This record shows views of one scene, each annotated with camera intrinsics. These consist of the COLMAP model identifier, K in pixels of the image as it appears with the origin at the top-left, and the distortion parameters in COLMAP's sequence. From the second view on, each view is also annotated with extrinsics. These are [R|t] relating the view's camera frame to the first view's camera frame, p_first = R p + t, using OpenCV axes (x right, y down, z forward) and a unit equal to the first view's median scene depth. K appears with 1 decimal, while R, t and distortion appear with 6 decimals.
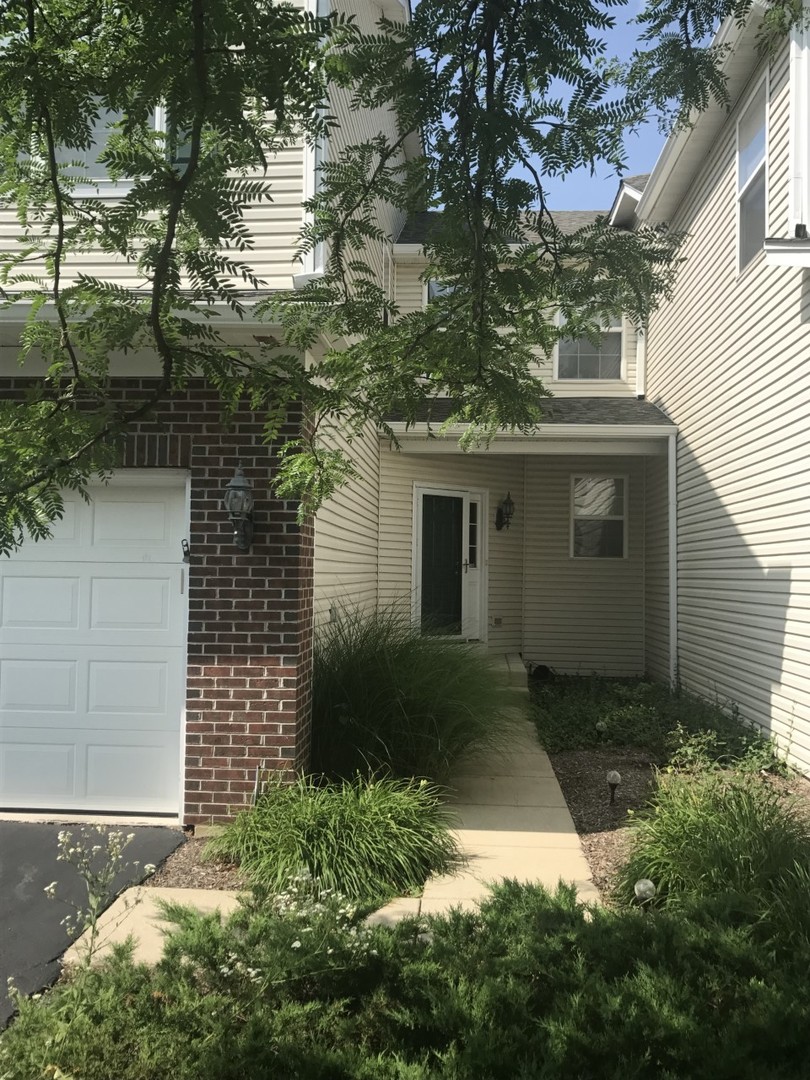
lens RADIAL K [[858.6, 0, 416.8], [0, 858.6, 537.2], [0, 0, 1]] dist [-0.008250, -0.000980]
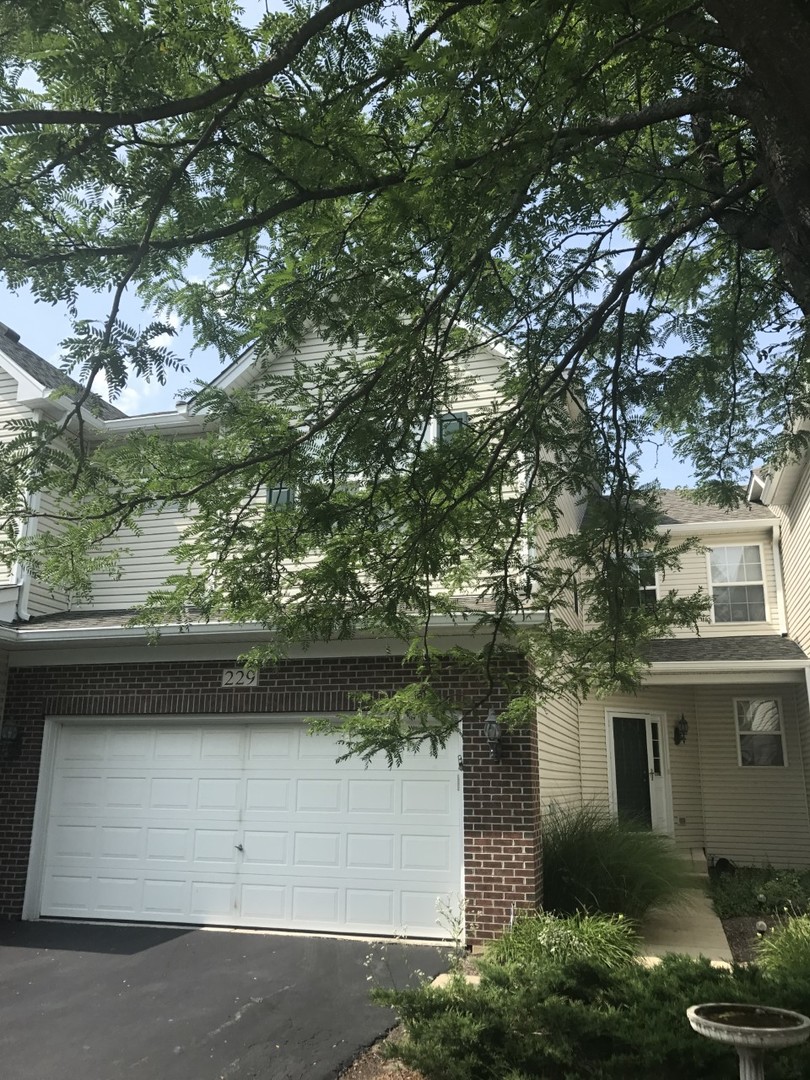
lens RADIAL K [[858.6, 0, 416.8], [0, 858.6, 537.2], [0, 0, 1]] dist [-0.008250, -0.000980]
pose [[0.975004, -0.065037, -0.212455, 0.019007], [0.011835, 0.970045, -0.242639, -0.004930], [0.221871, 0.234059, 0.946567, -0.620894]]
